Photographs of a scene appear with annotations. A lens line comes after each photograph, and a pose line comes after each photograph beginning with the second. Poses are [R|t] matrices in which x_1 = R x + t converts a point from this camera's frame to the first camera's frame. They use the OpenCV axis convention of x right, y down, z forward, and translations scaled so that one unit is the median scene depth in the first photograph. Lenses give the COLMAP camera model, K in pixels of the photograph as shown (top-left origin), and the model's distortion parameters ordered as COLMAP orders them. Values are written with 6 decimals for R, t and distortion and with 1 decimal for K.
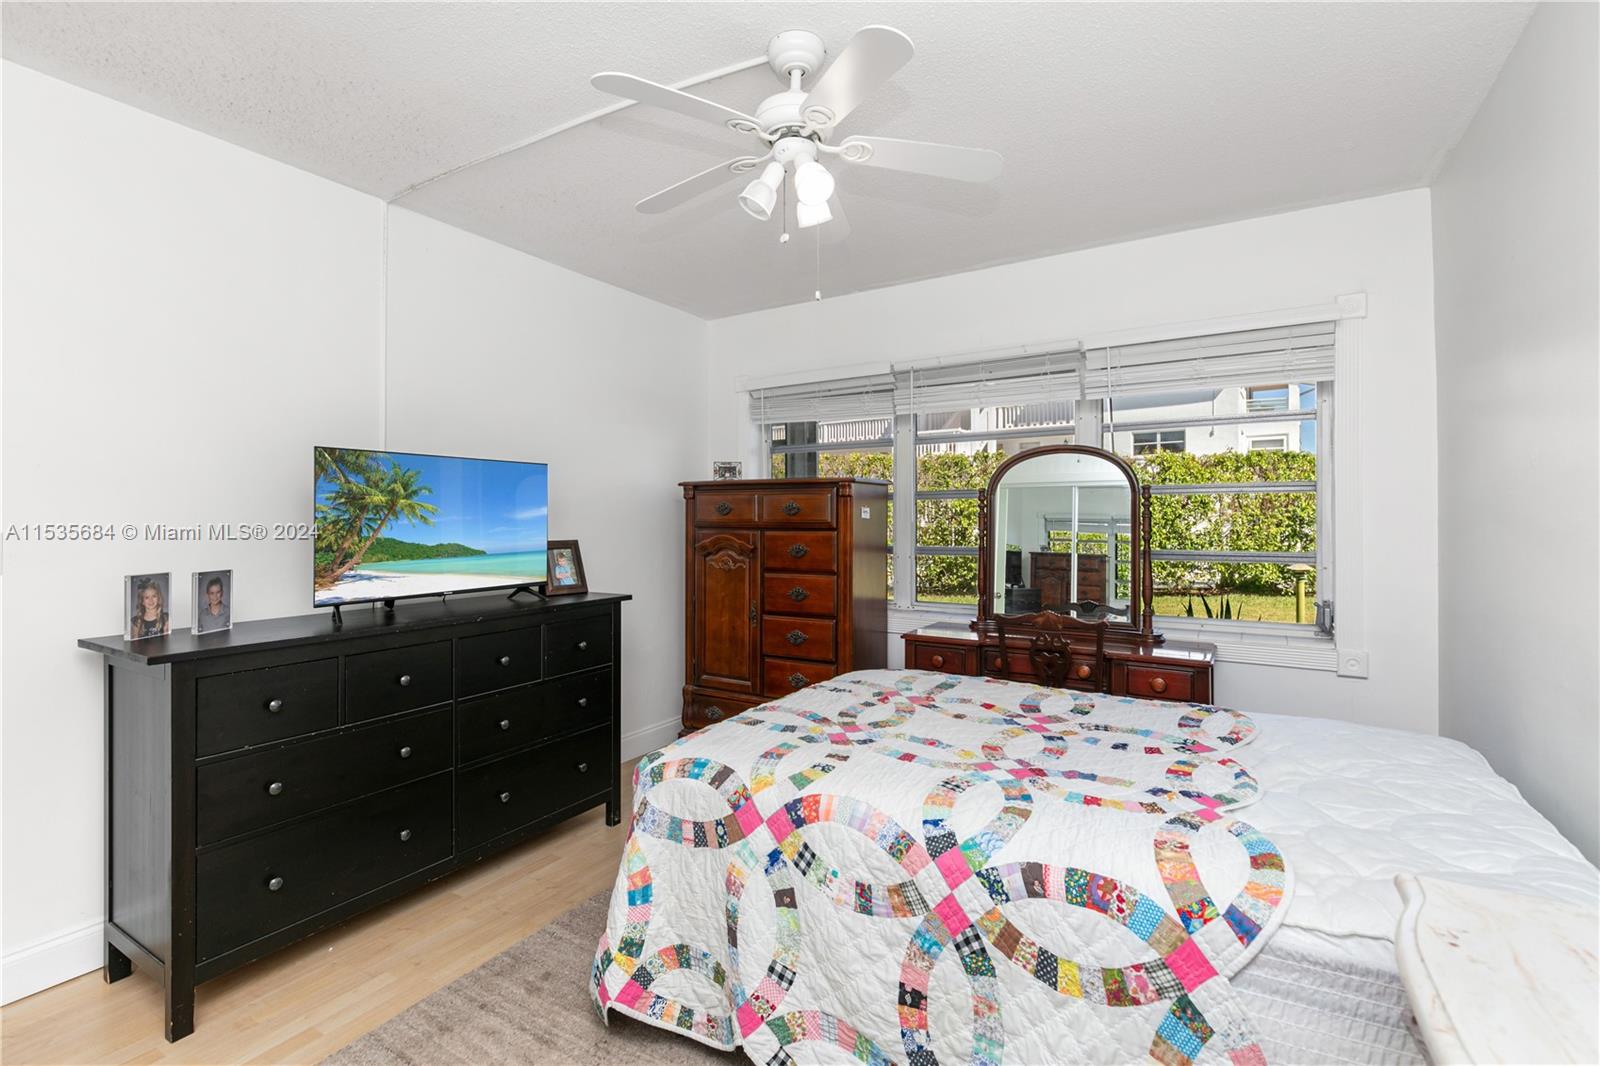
lens RADIAL K [[730.6, 0, 823.6], [0, 730.6, 517.1], [0, 0, 1]] dist [0.007456, -0.002329]
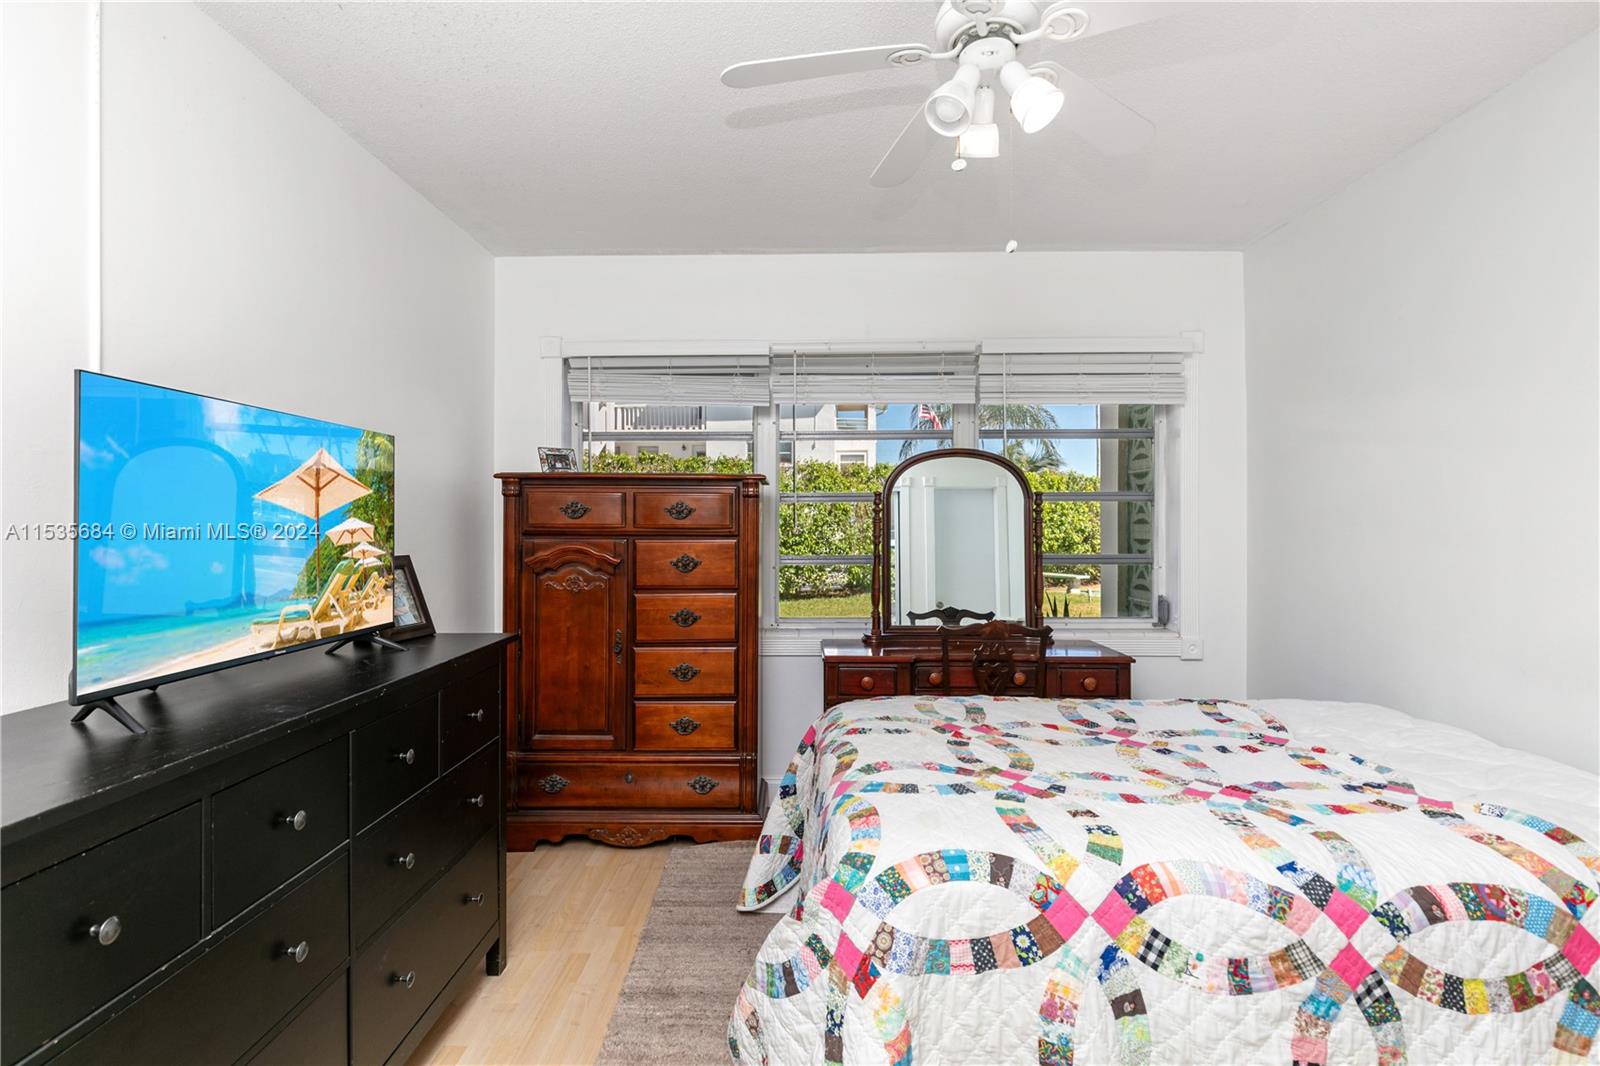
lens RADIAL K [[763.5, 0, 800.1], [0, 763.5, 529.8], [0, 0, 1]] dist [-0.001899, 0.000785]
pose [[0.865307, -0.001750, 0.501240, -0.711320], [-0.002461, 0.999967, 0.007739, 0.004198], [-0.501237, -0.007930, 0.865274, 0.437491]]
